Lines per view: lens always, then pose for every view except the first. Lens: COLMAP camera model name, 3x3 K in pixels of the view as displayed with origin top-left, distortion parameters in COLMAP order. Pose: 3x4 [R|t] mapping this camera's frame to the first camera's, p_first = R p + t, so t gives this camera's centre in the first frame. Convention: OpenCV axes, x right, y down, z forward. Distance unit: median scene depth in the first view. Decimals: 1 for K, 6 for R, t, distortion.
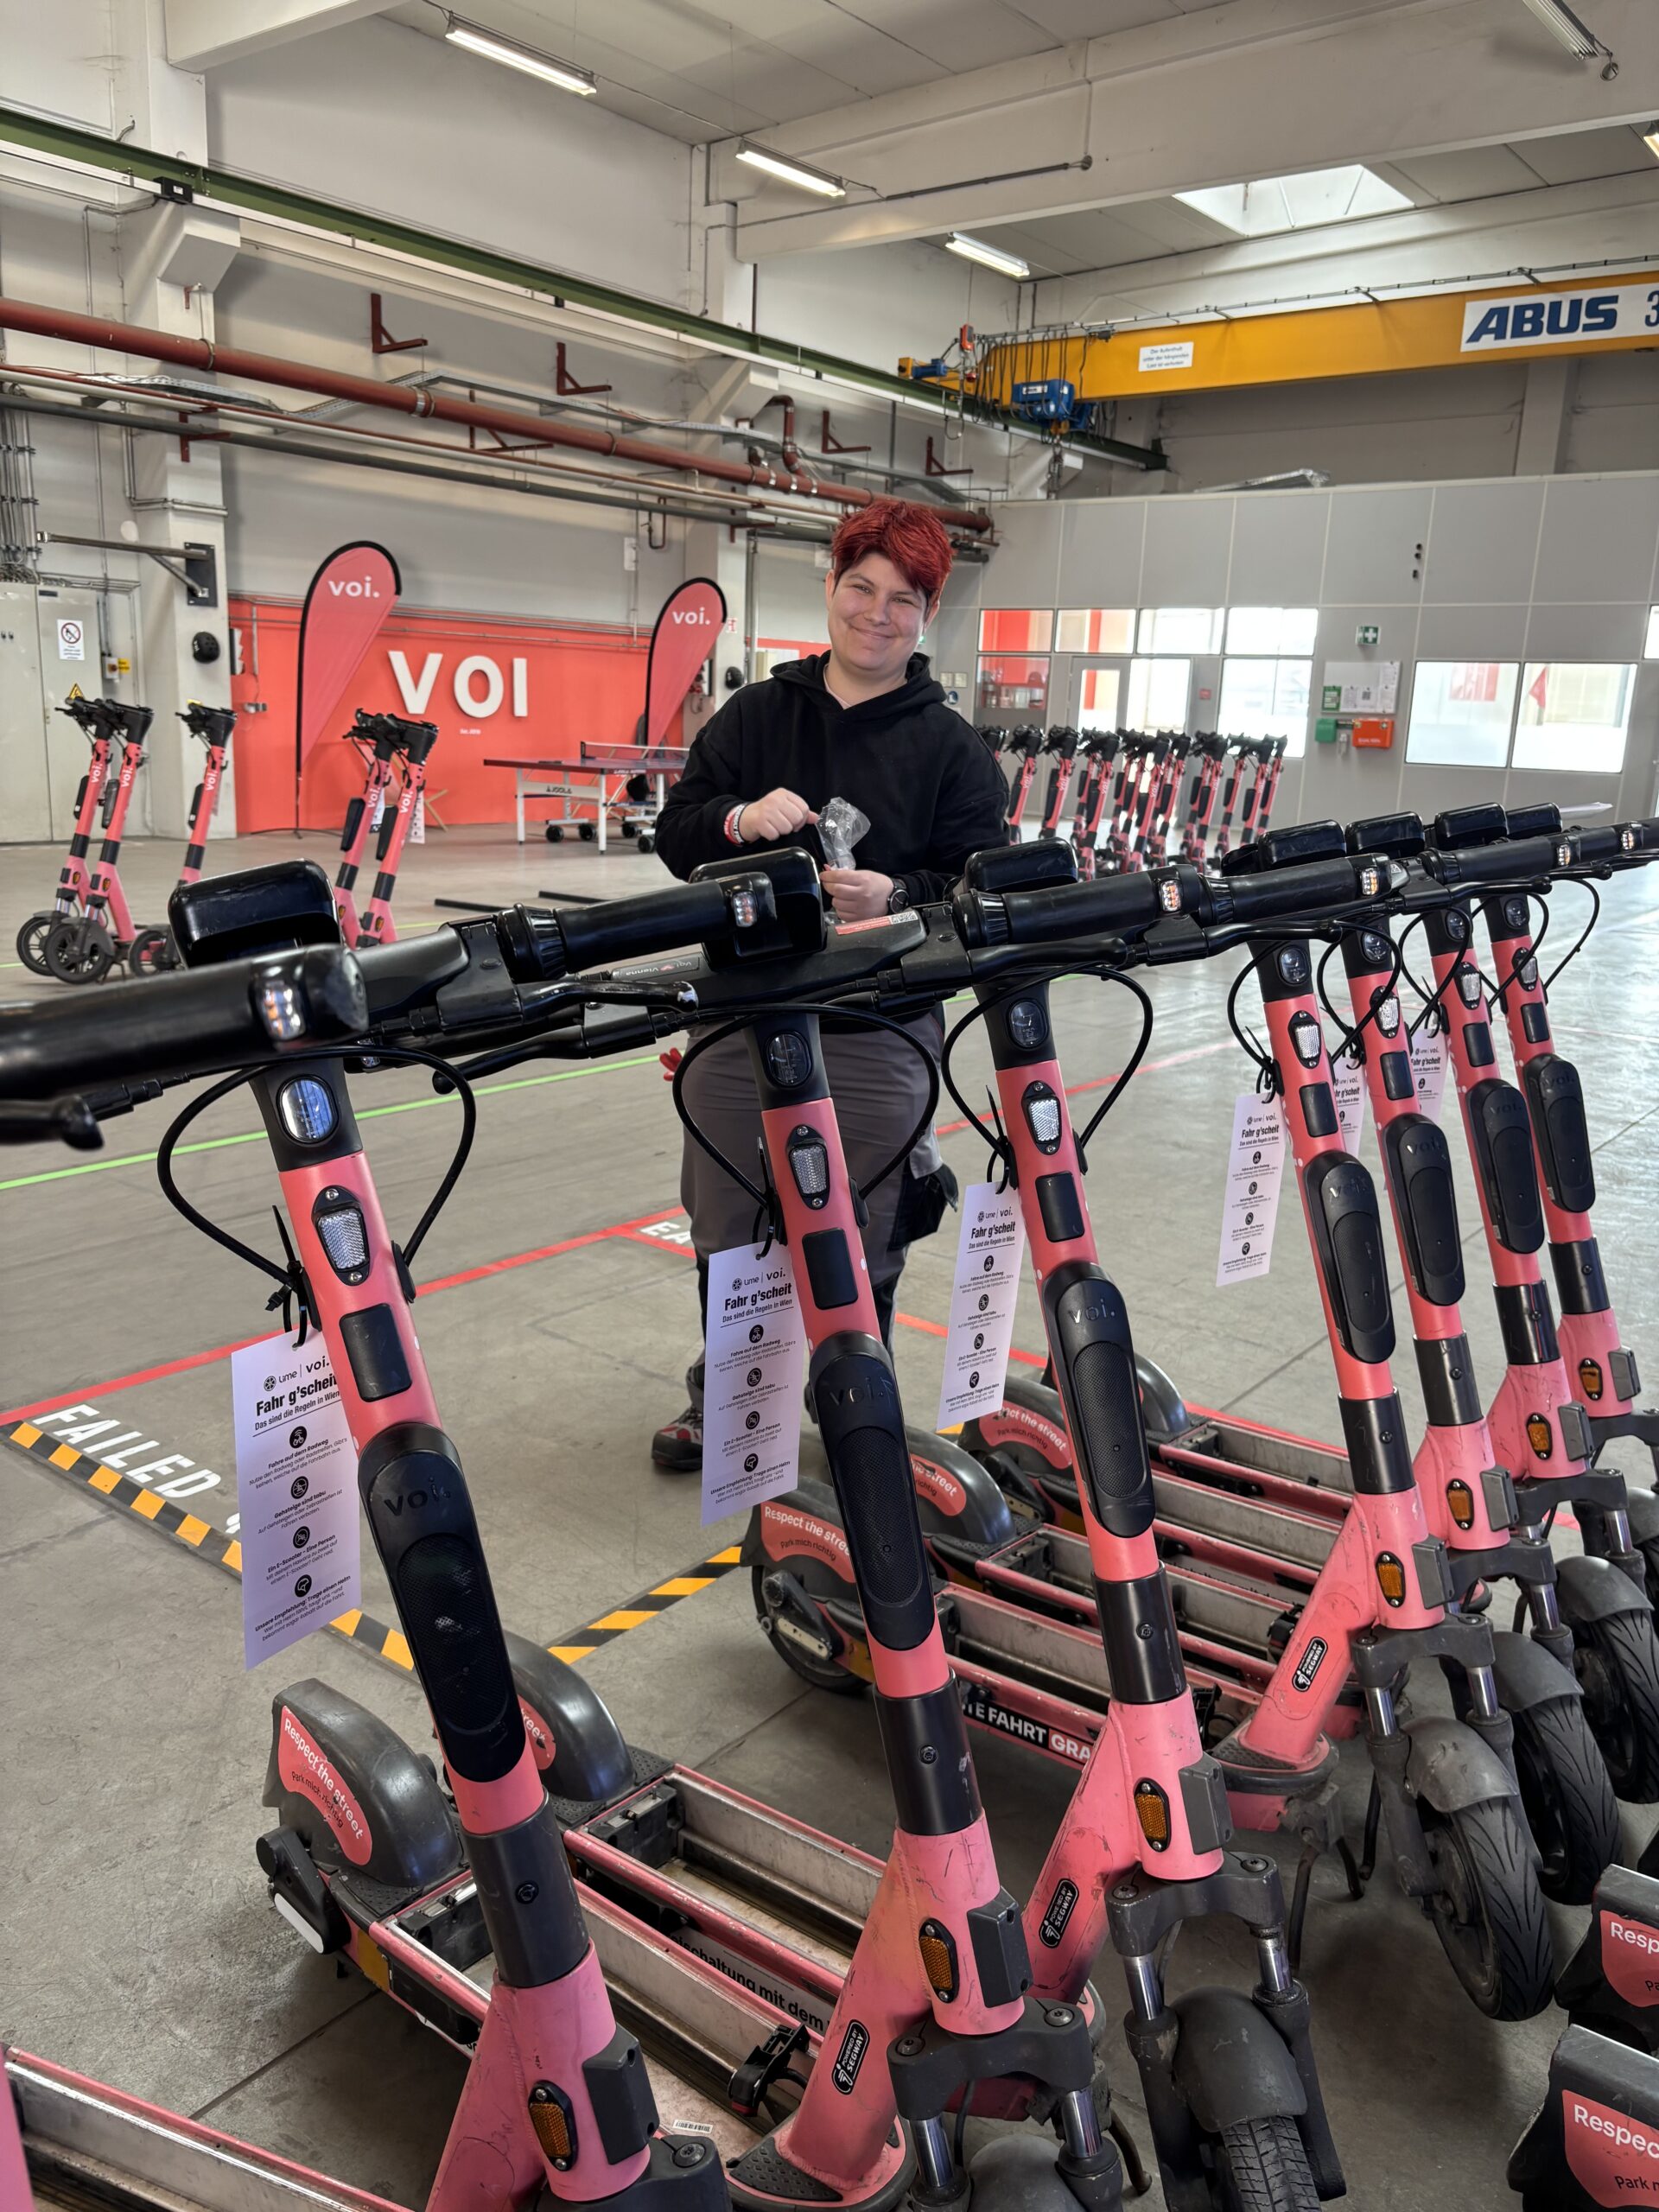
lens RADIAL K [[1702.7, 0, 810.1], [0, 1702.7, 1098.8], [0, 0, 1]] dist [0.027104, -0.038240]
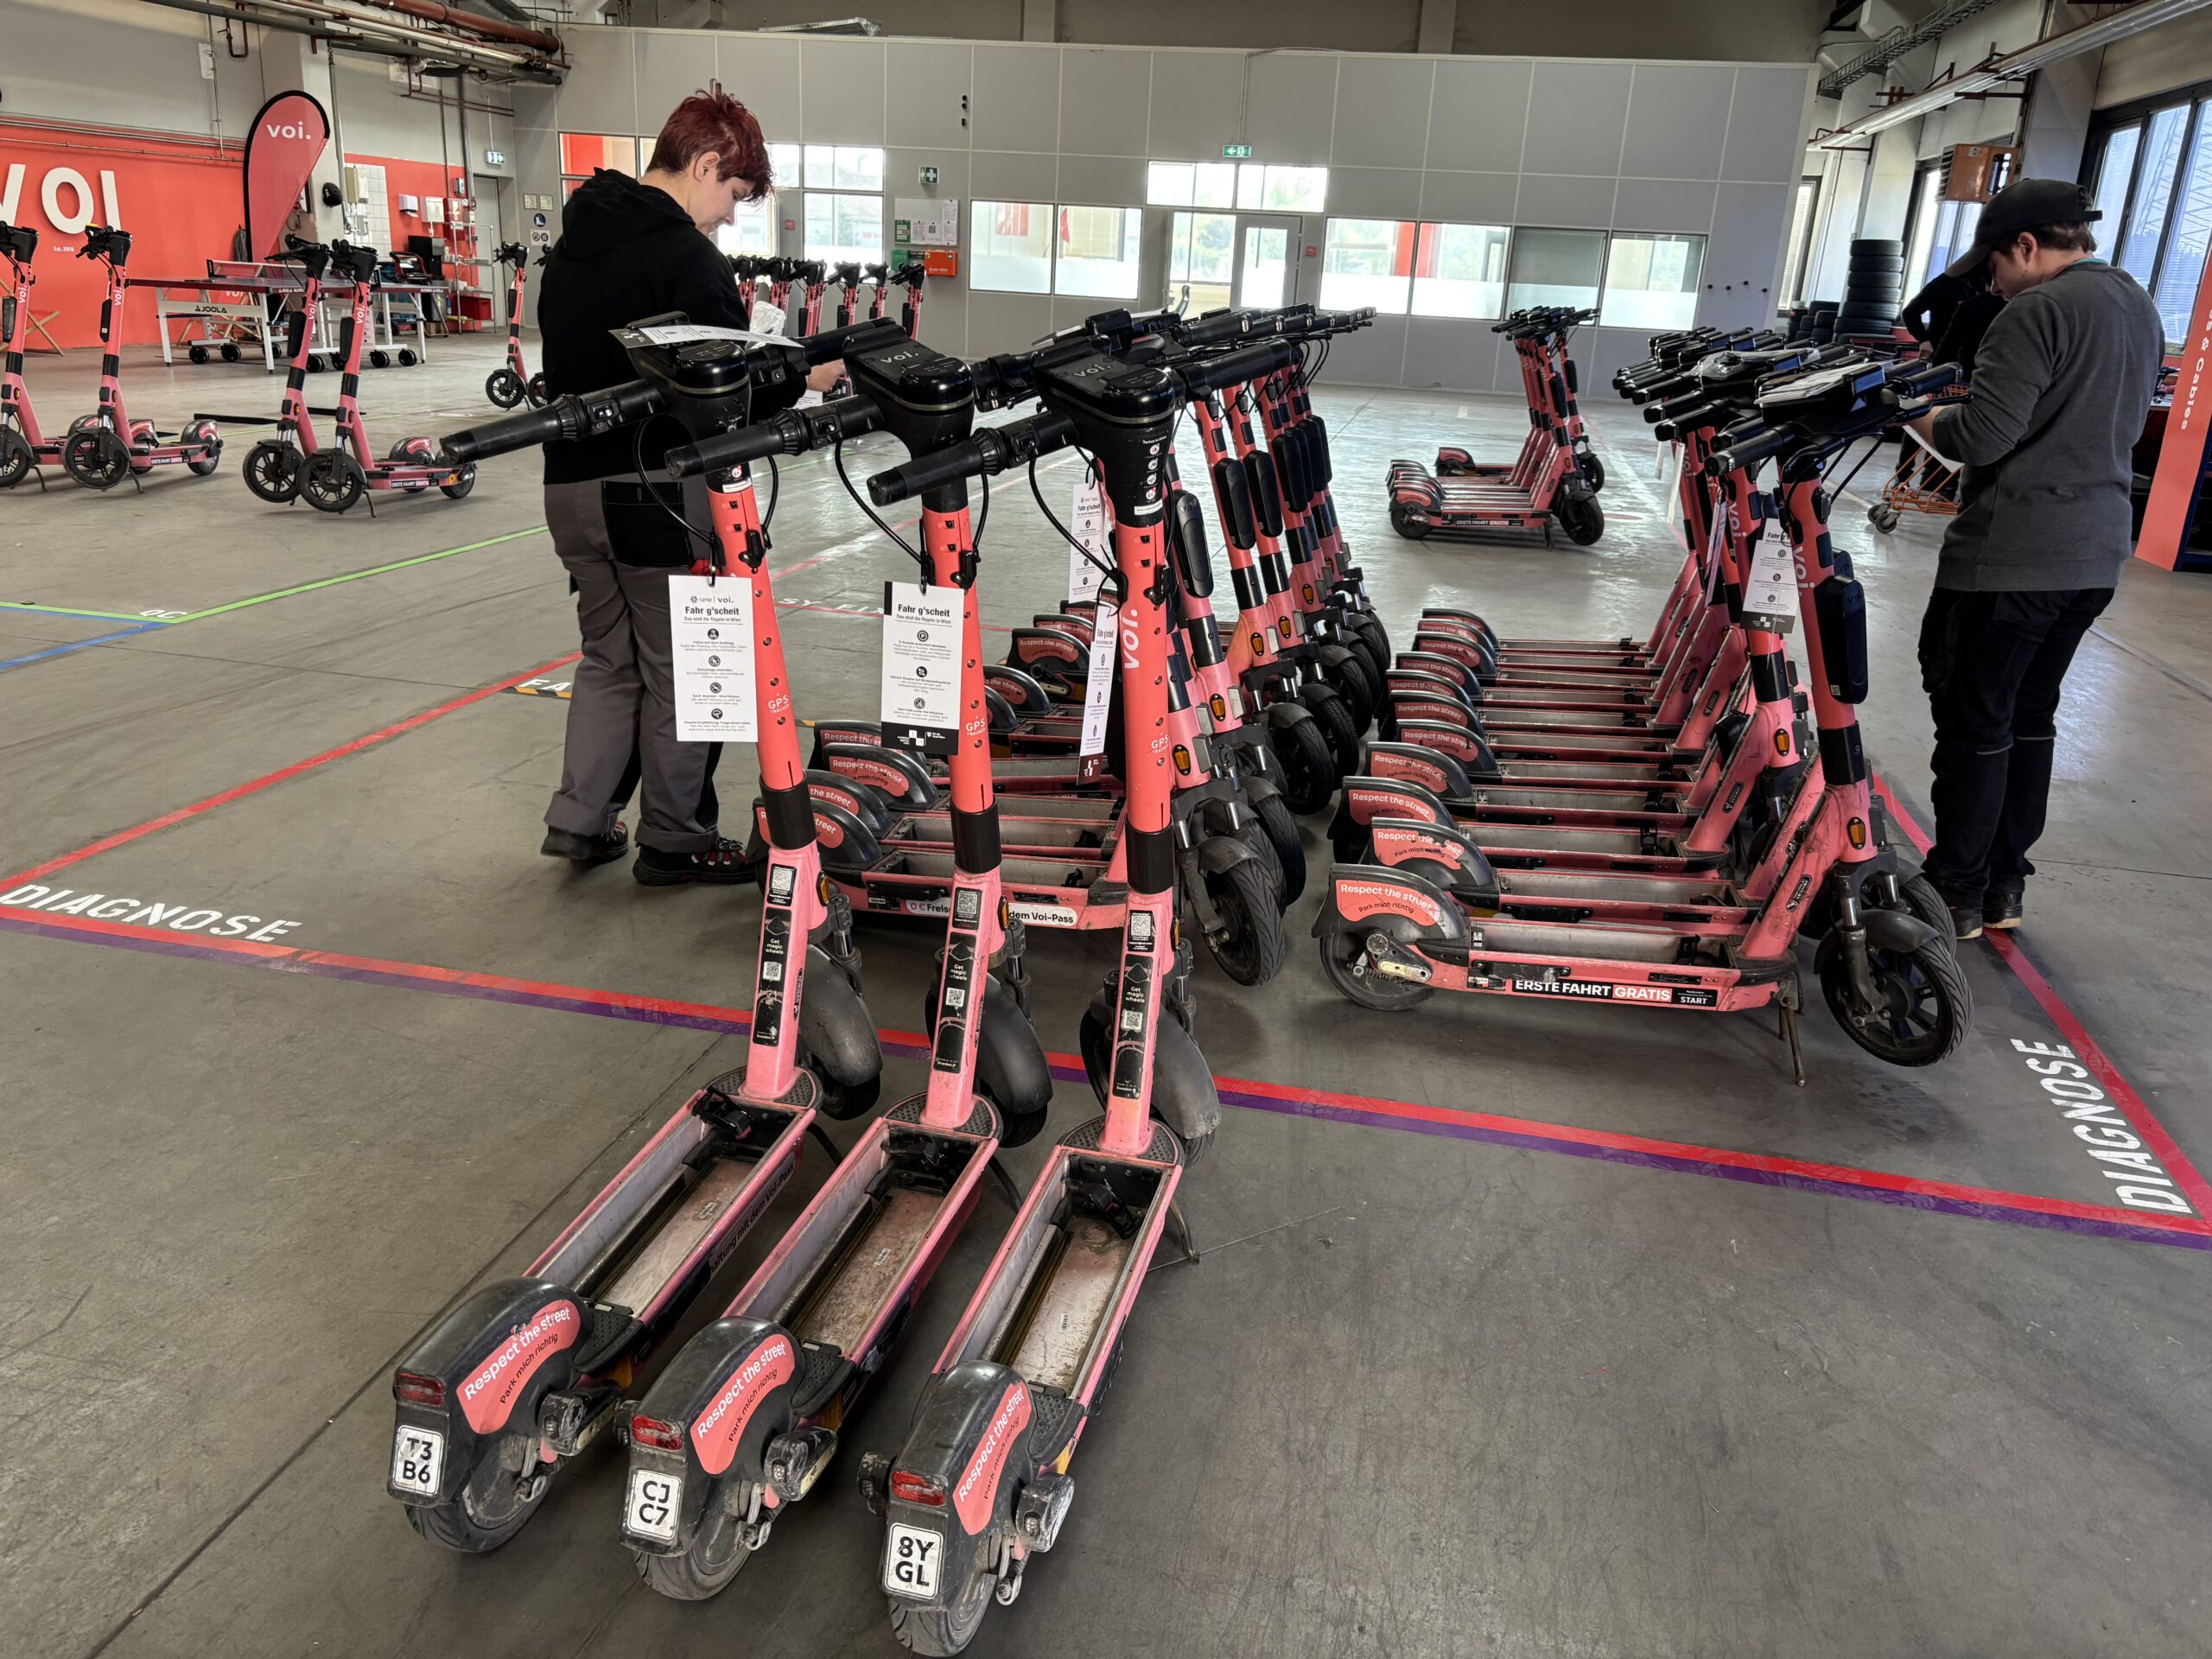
lens RADIAL K [[1702.7, 0, 1110.9], [0, 1702.7, 841.1], [0, 0, 1]] dist [0.027104, -0.038240]
pose [[0.898440, -0.128752, 0.419795, -0.114261], [0.078069, 0.987651, 0.135831, 0.028062], [-0.432100, -0.089263, 0.897397, -0.139732]]
